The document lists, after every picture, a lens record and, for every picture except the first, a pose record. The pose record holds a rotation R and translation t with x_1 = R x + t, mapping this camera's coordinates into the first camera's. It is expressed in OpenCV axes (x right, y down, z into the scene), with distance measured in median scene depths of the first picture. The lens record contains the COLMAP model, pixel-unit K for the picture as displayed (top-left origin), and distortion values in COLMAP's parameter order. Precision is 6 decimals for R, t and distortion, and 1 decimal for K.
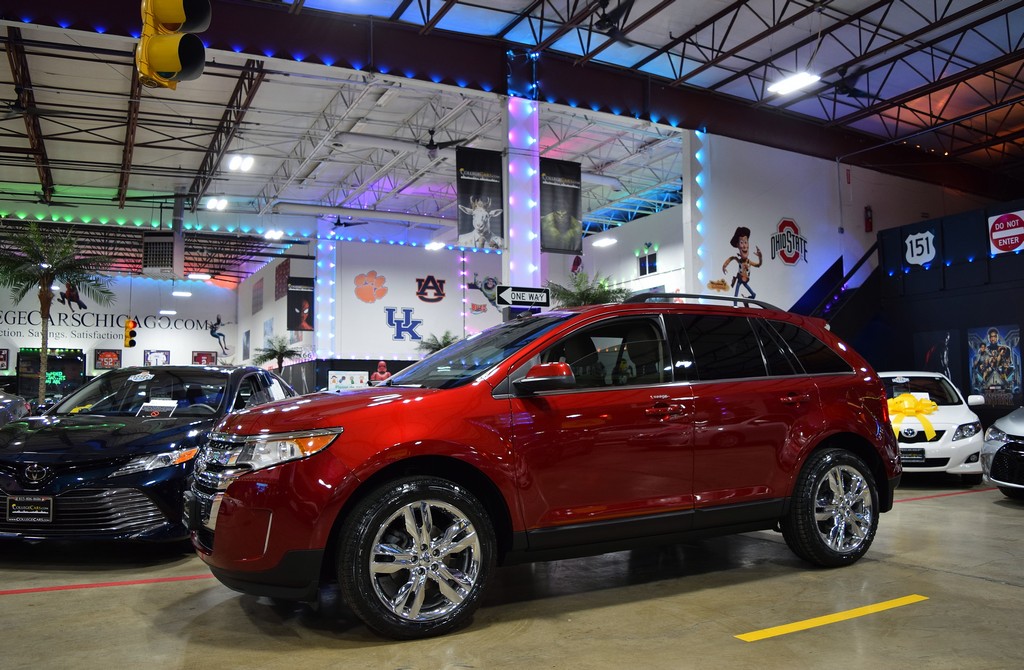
lens RADIAL K [[796.9, 0, 522.0], [0, 796.9, 337.0], [0, 0, 1]] dist [-0.094371, 0.012047]
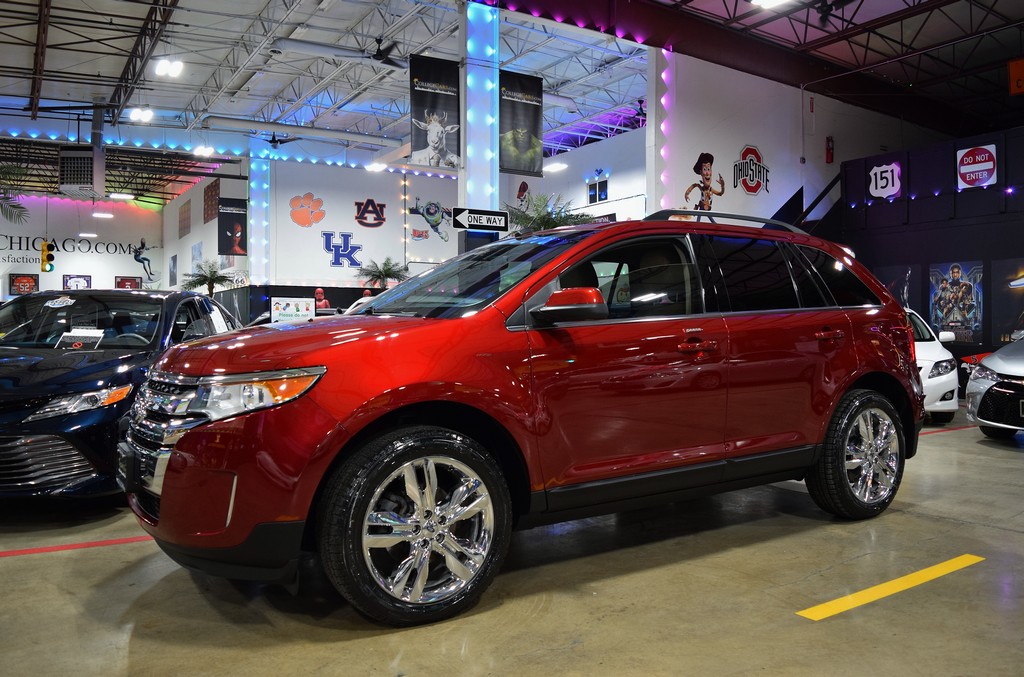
lens RADIAL K [[793.4, 0, 522.8], [0, 793.4, 337.0], [0, 0, 1]] dist [-0.093345, 0.017393]
pose [[0.996166, 0.007929, 0.087125, -0.025142], [-0.015622, 0.996001, 0.087971, 0.003198], [-0.086079, -0.088995, 0.992306, 0.052414]]
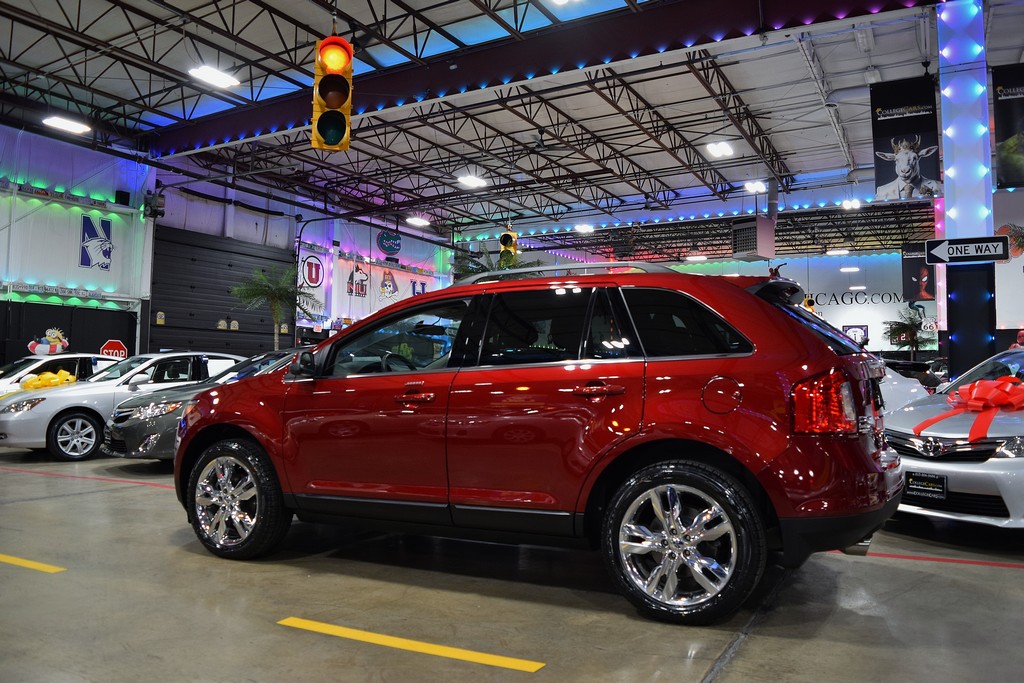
lens RADIAL K [[793.4, 0, 518.4], [0, 793.4, 340.3], [0, 0, 1]] dist [-0.093345, 0.017393]
pose [[0.575810, -0.024817, -0.817207, 0.318979], [0.056051, 0.998386, 0.009175, 0.005996], [0.815660, -0.051088, 0.576272, 0.164930]]
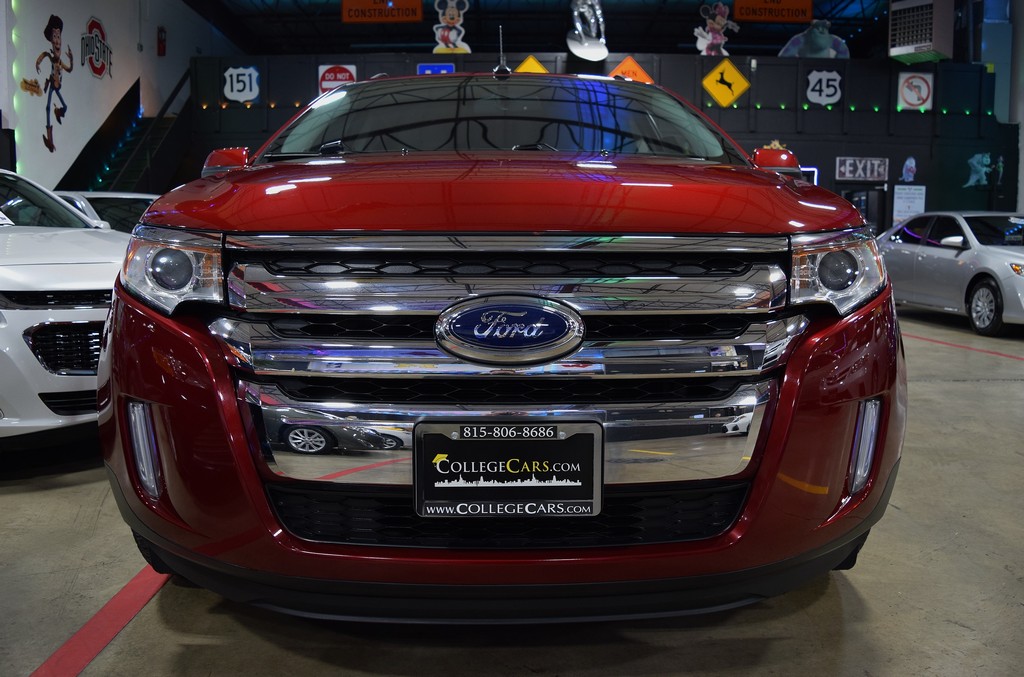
lens RADIAL K [[793.4, 0, 504.4], [0, 793.4, 337.8], [0, 0, 1]] dist [-0.093345, 0.017393]
pose [[0.464987, -0.085452, 0.881184, -0.202948], [-0.081332, 0.986999, 0.138631, 0.034084], [-0.881574, -0.136130, 0.451992, 0.242824]]
